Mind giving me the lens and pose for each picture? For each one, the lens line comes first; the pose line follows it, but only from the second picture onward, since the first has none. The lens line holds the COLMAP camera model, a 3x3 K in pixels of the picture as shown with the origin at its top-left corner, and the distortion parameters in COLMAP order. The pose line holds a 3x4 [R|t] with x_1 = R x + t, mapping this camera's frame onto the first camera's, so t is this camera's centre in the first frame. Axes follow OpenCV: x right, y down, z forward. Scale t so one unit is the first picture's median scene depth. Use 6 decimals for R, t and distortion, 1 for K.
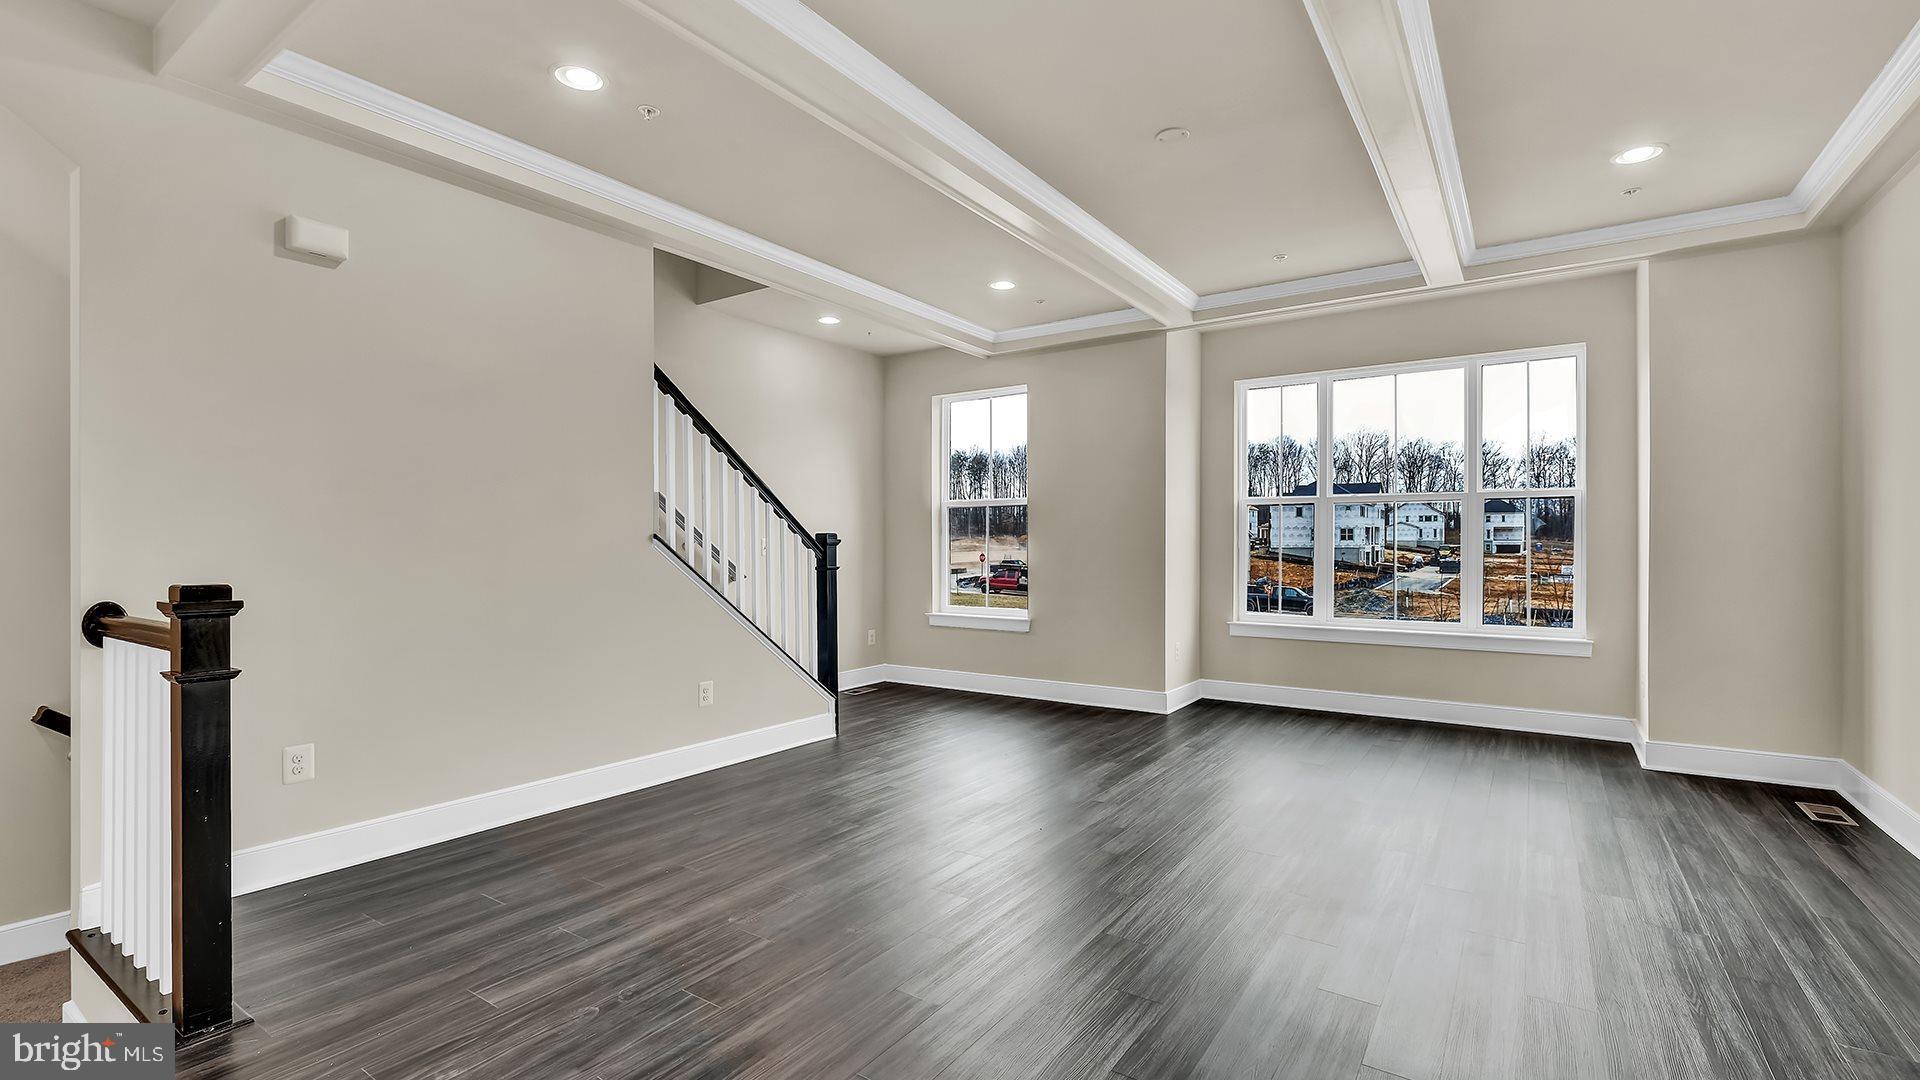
lens RADIAL K [[848.7, 0, 960.0], [0, 848.7, 542.0], [0, 0, 1]] dist [-0.002455, -0.000382]
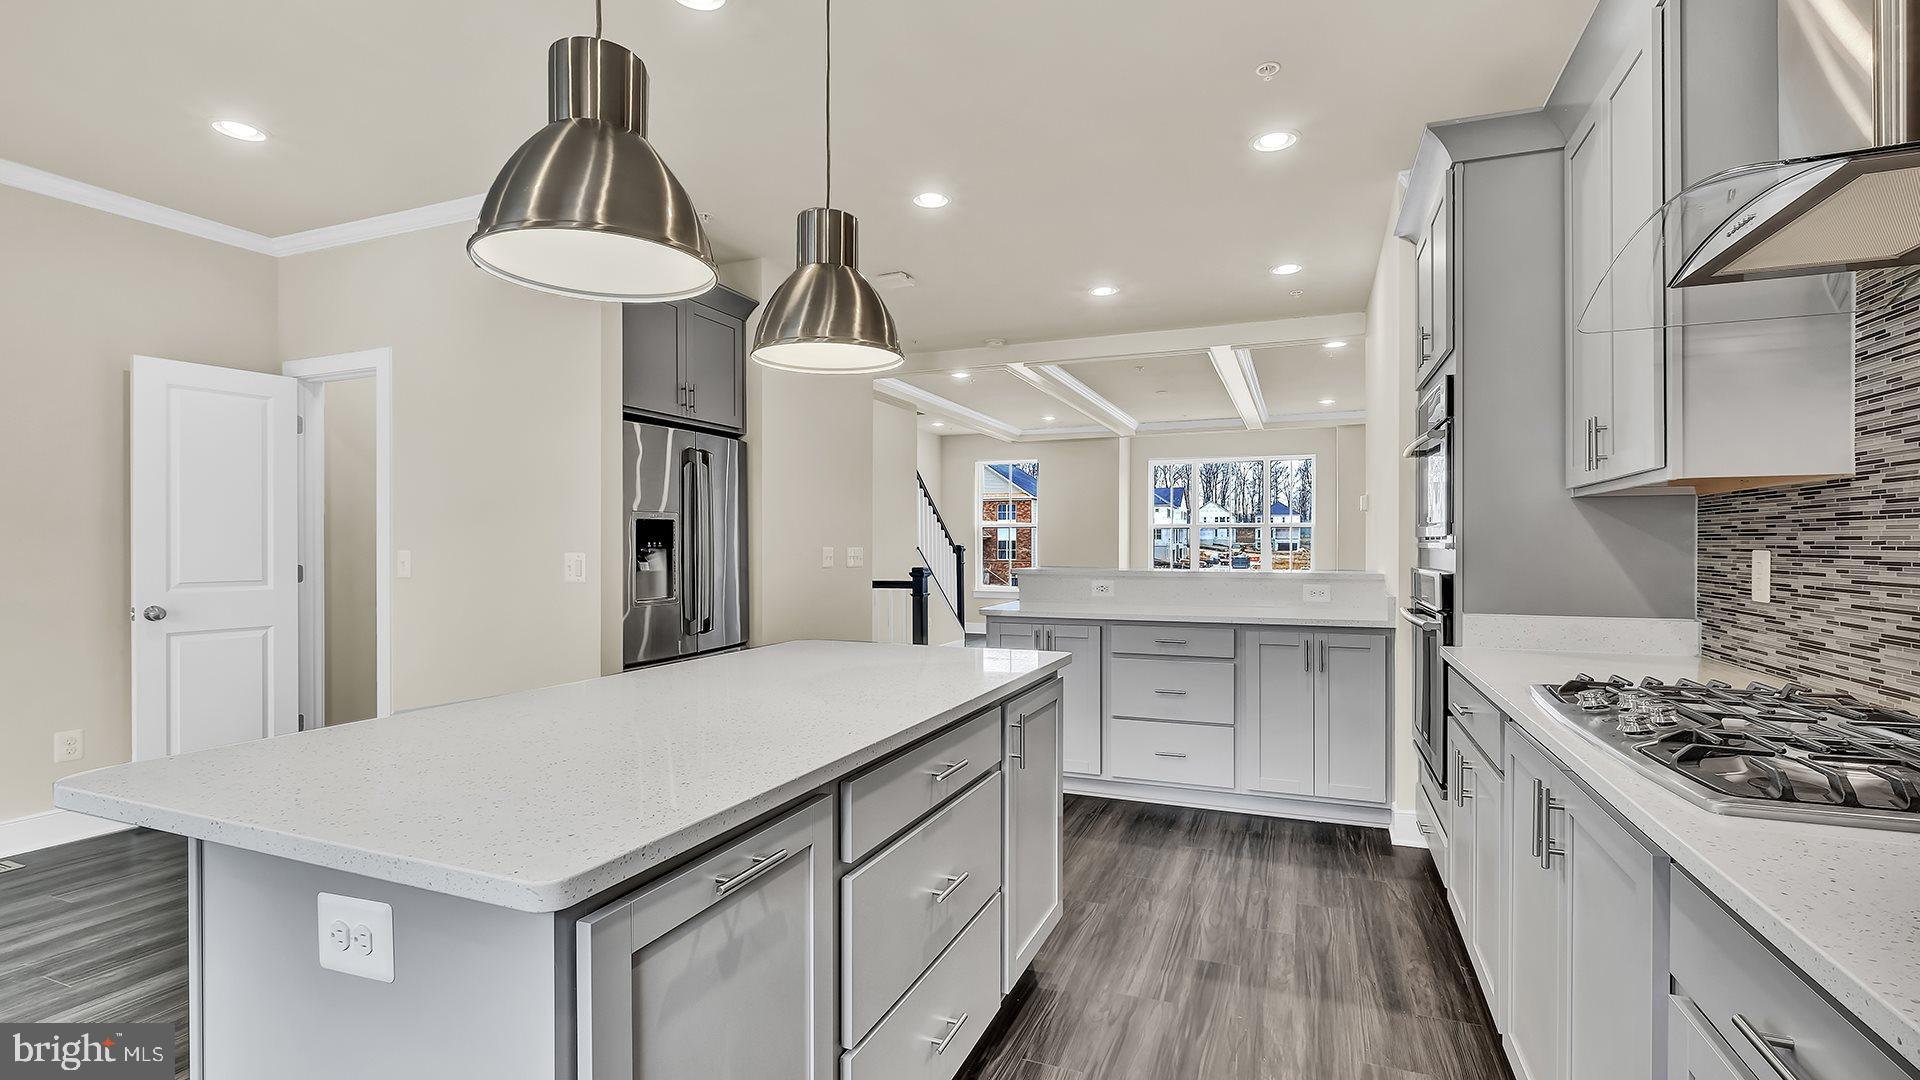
lens RADIAL K [[848.7, 0, 956.7], [0, 848.7, 544.6], [0, 0, 1]] dist [-0.002455, -0.000382]
pose [[0.979546, 0.000373, 0.201221, -0.076741], [-0.001468, 0.999985, 0.005292, -0.003127], [-0.201216, -0.005480, 0.979532, -0.121692]]
